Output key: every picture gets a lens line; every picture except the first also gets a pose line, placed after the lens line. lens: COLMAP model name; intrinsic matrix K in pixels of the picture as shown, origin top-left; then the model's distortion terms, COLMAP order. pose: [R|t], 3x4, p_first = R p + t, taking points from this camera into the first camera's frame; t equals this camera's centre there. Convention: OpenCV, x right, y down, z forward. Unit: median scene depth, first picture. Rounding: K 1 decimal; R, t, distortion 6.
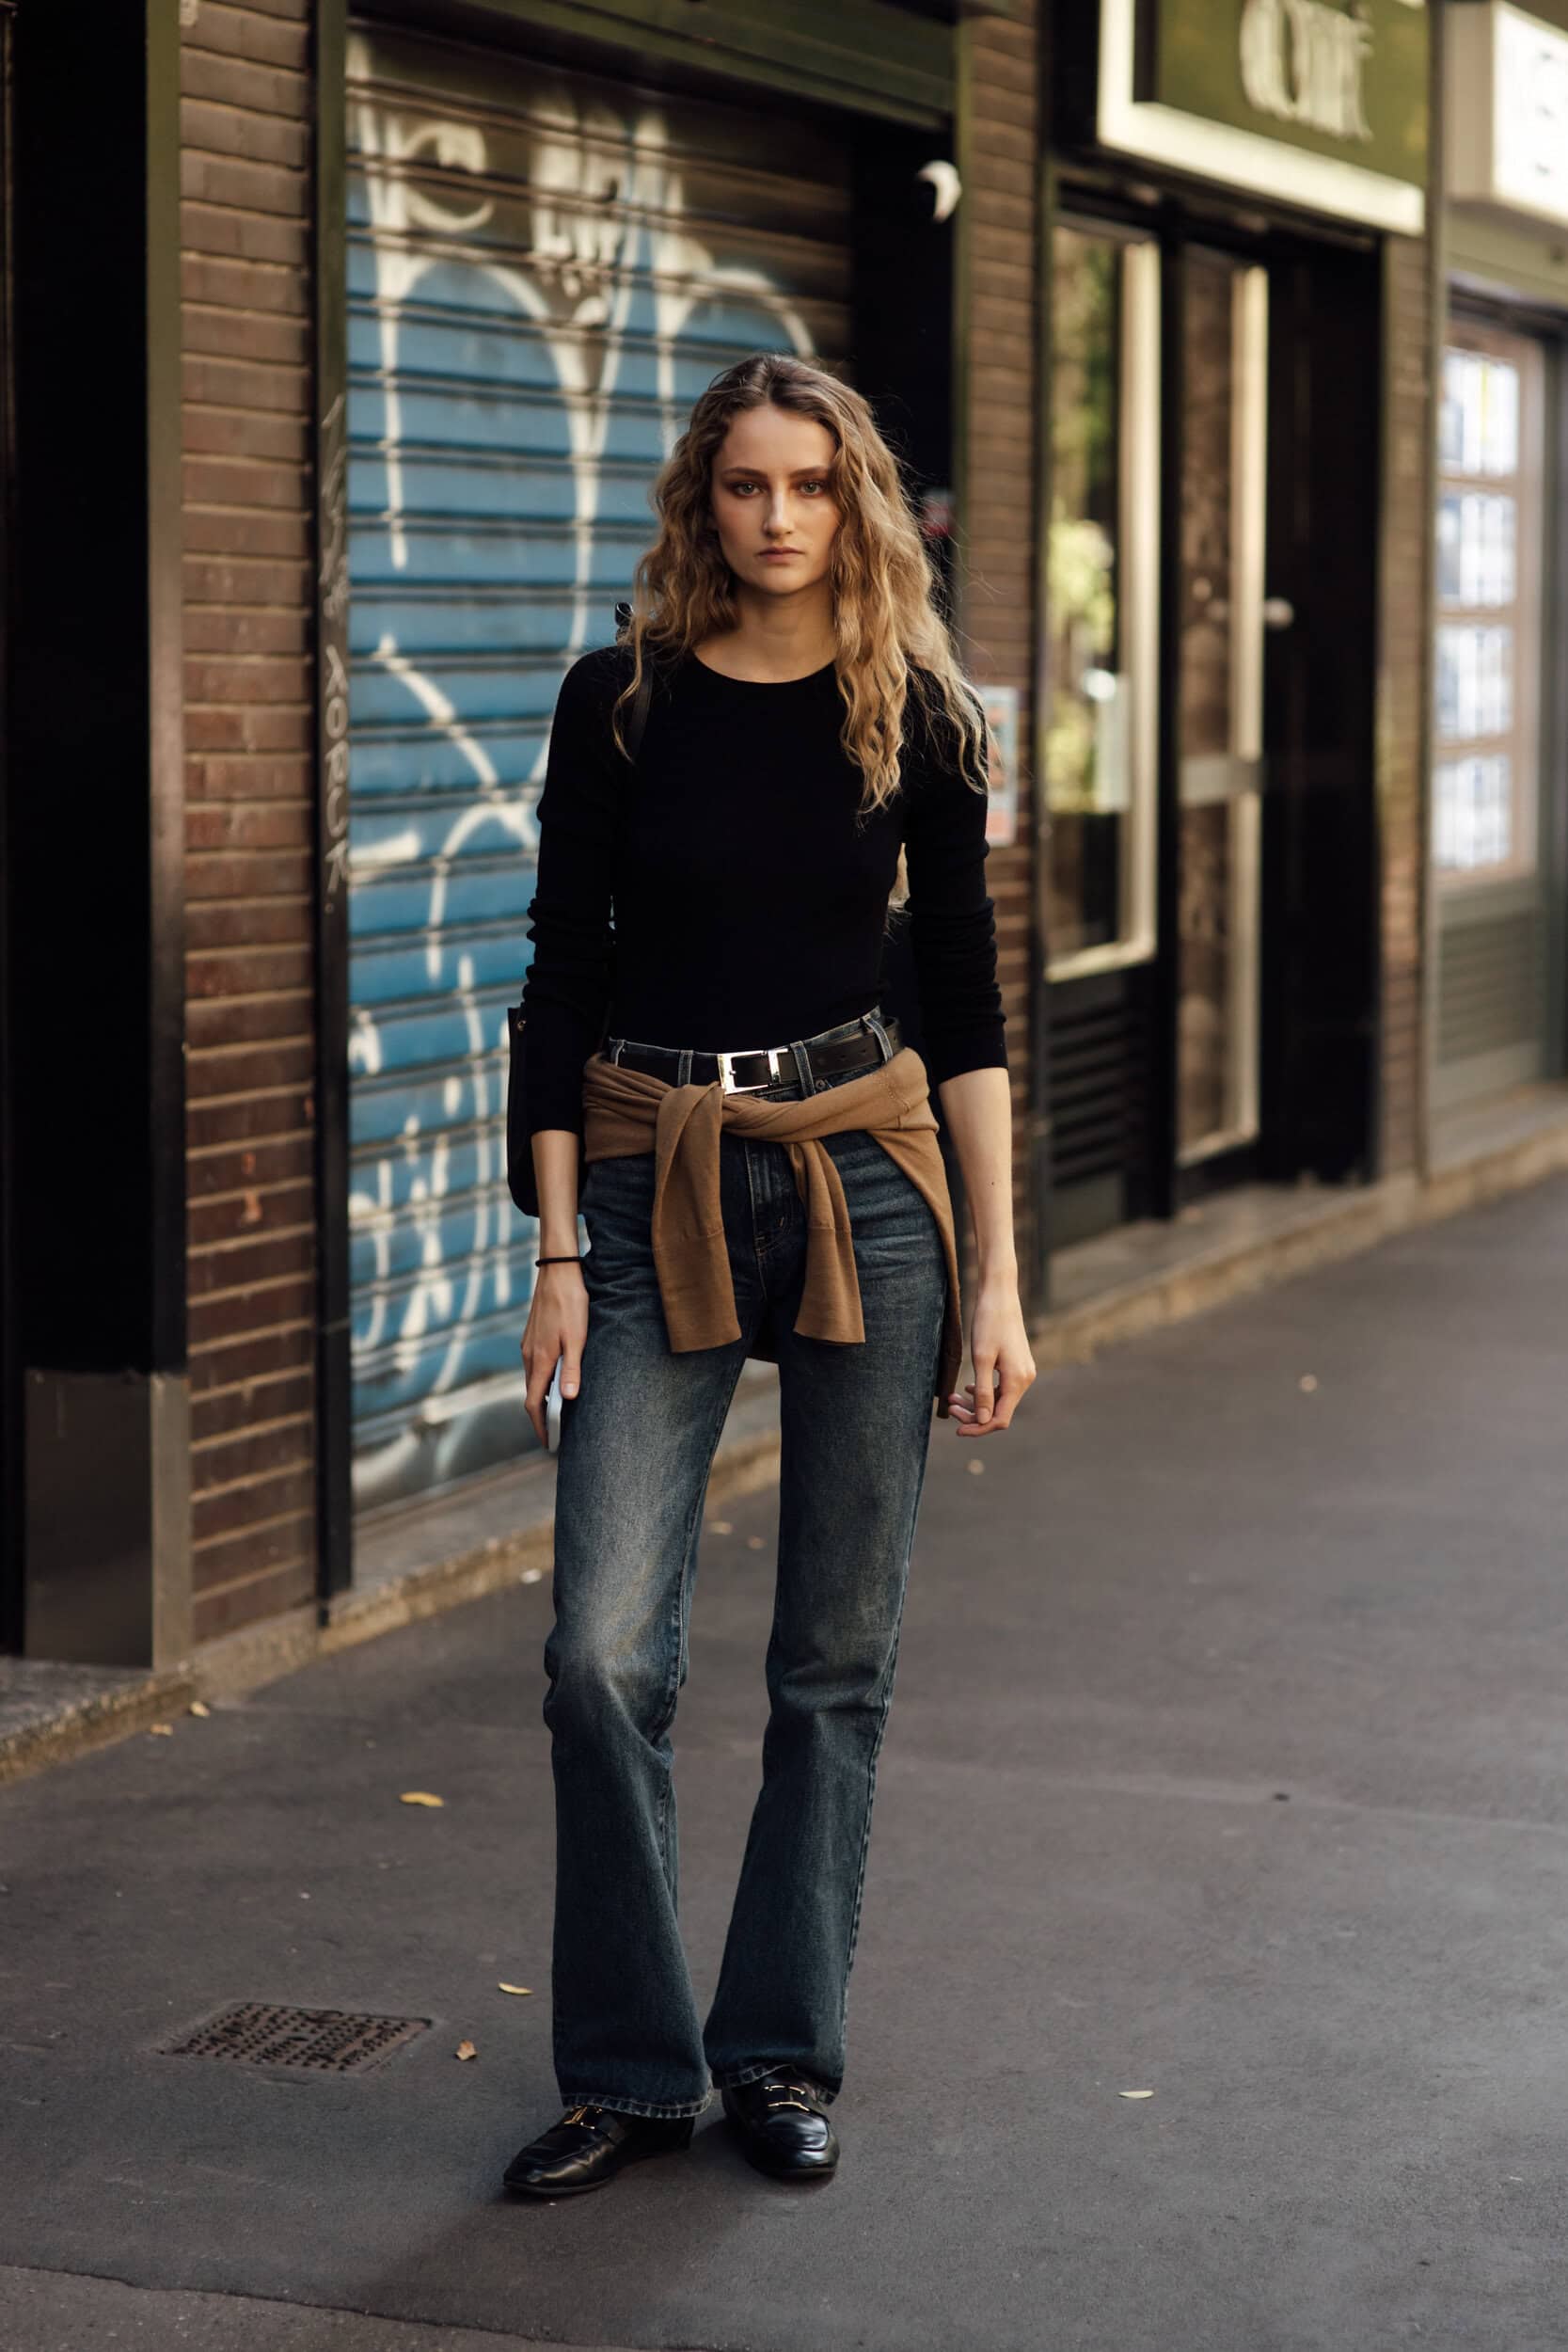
lens RADIAL K [[5619.8, 0, 784.0], [0, 5619.8, 1176.0], [0, 0, 1]] dist [-0.032331, -0.113002]
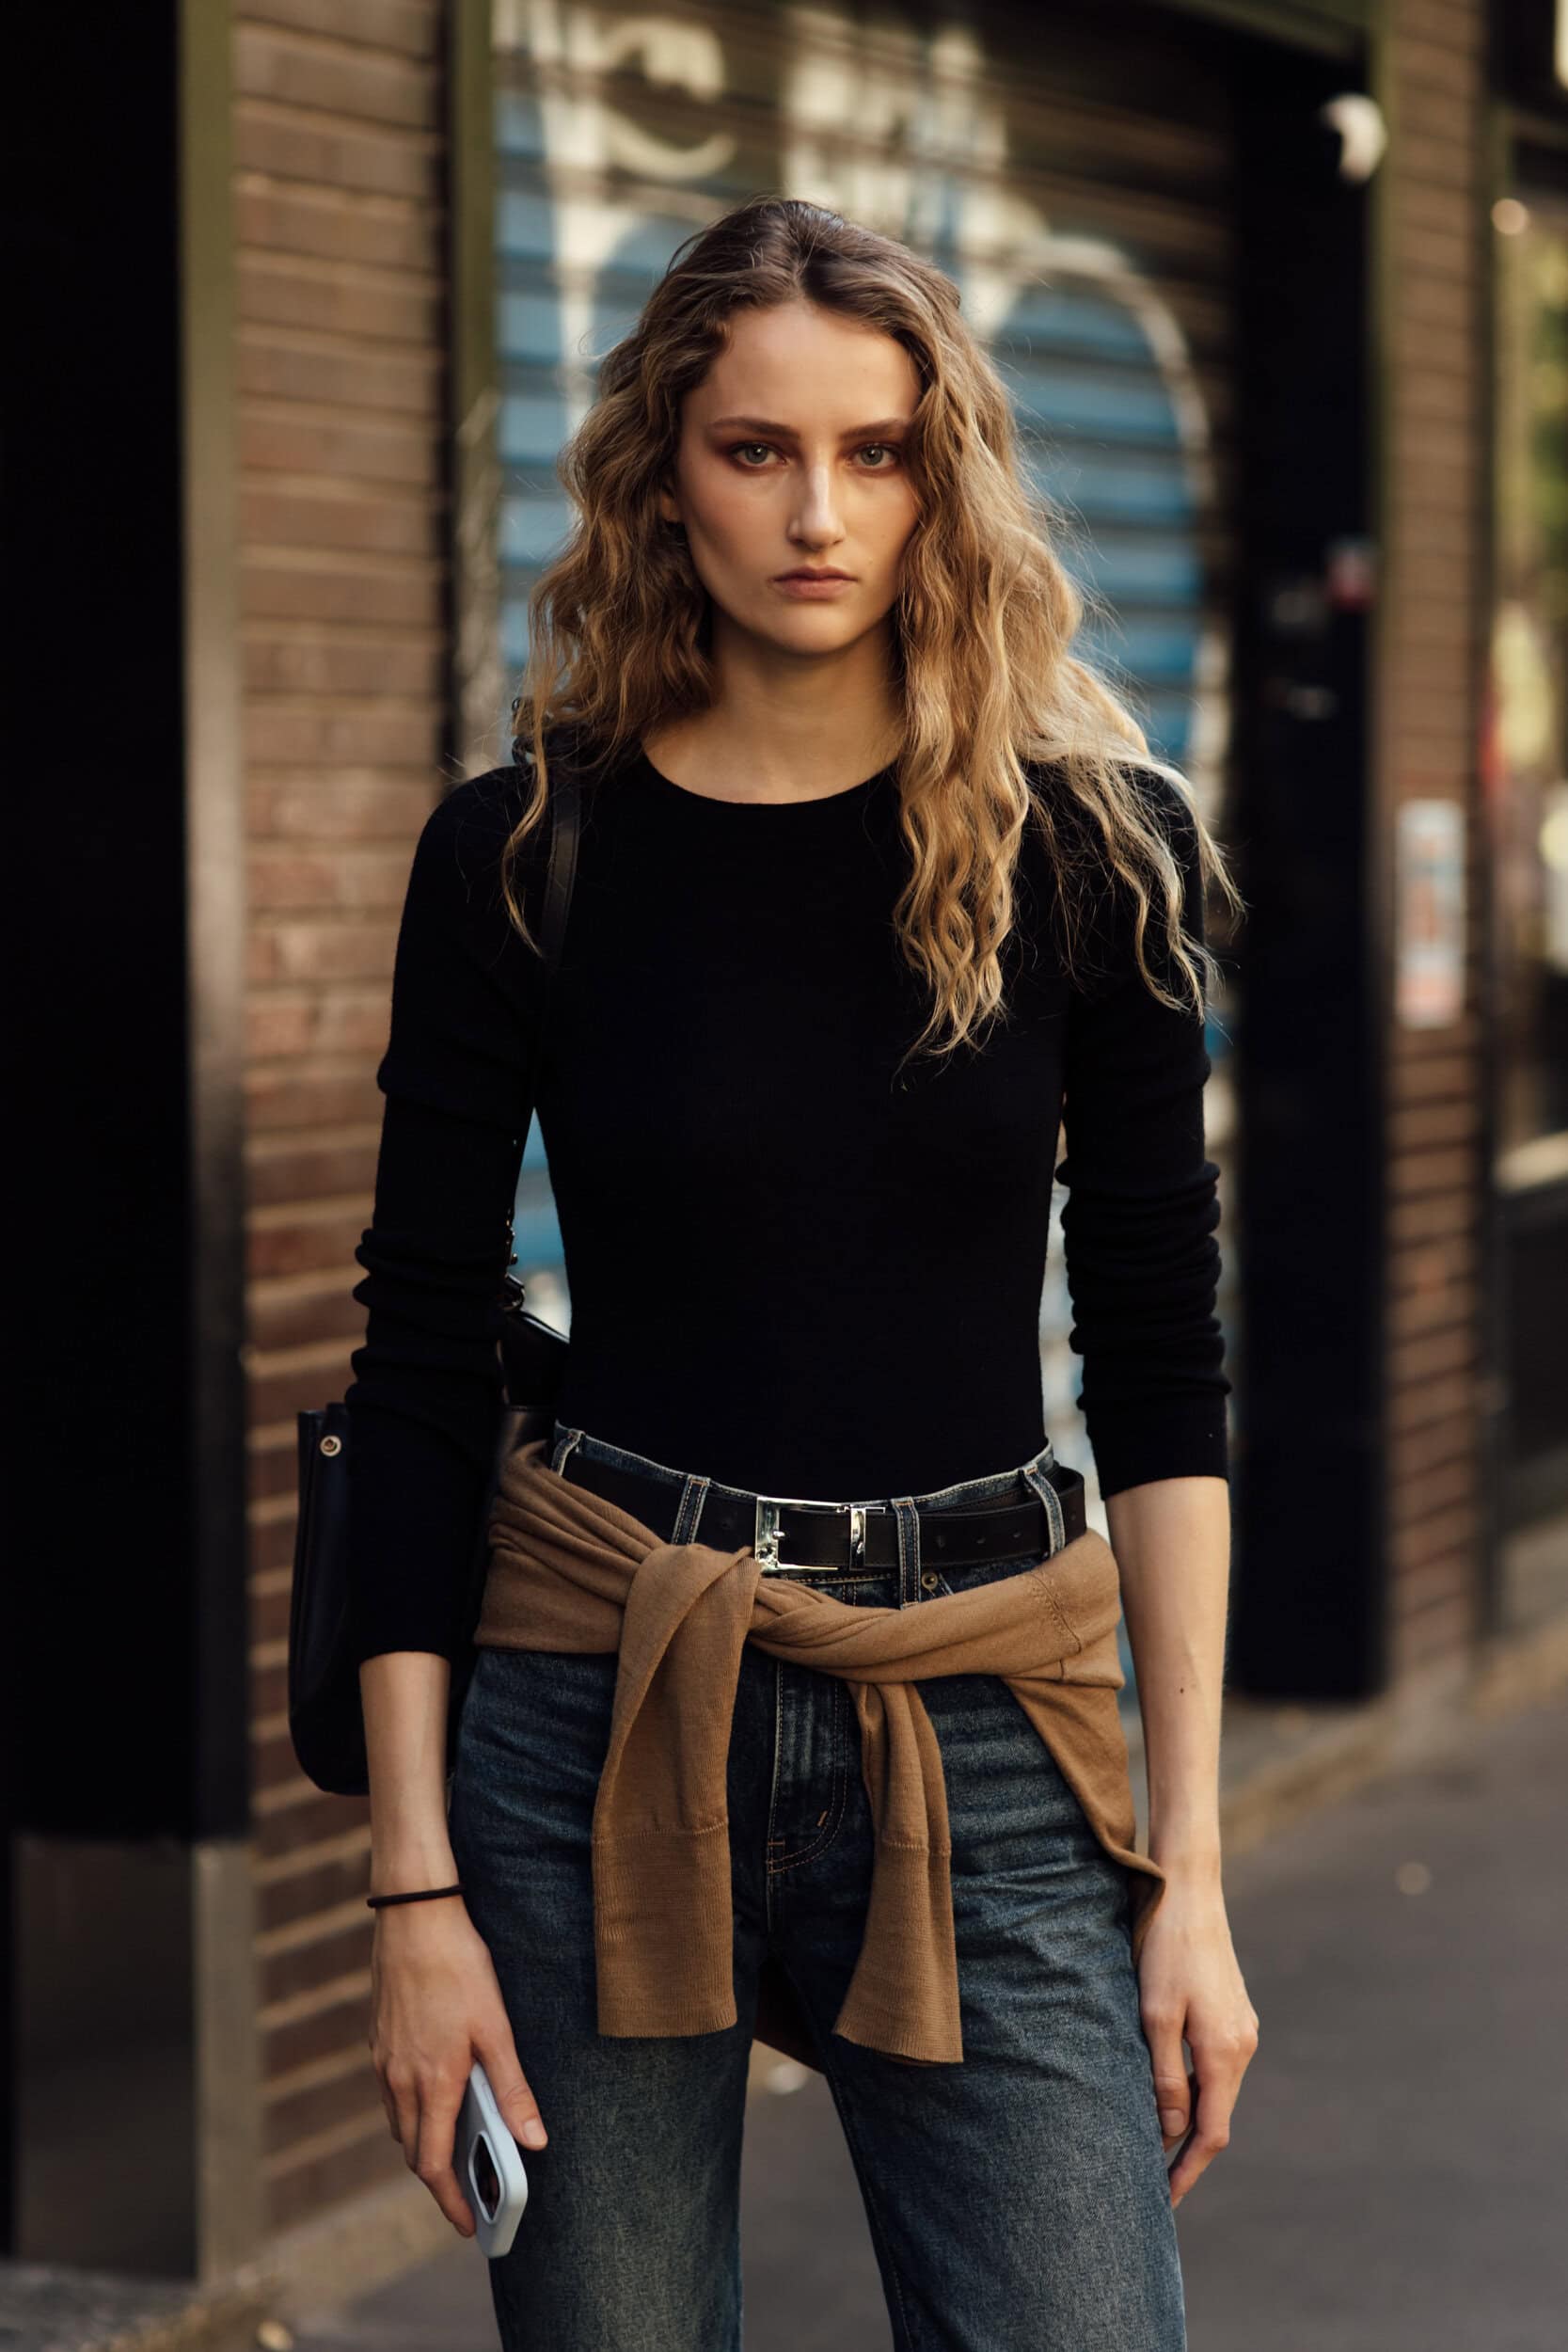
lens RADIAL K [[6061.9, 0, 784.0], [0, 6061.9, 1176.0], [0, 0, 1]] dist [0.009218, -0.178652]
pose [[0.998056, -0.005047, -0.062115, 0.002306], [0.003443, 0.999658, -0.025908, -0.022361], [0.062225, 0.025644, 0.997733, 0.244865]]
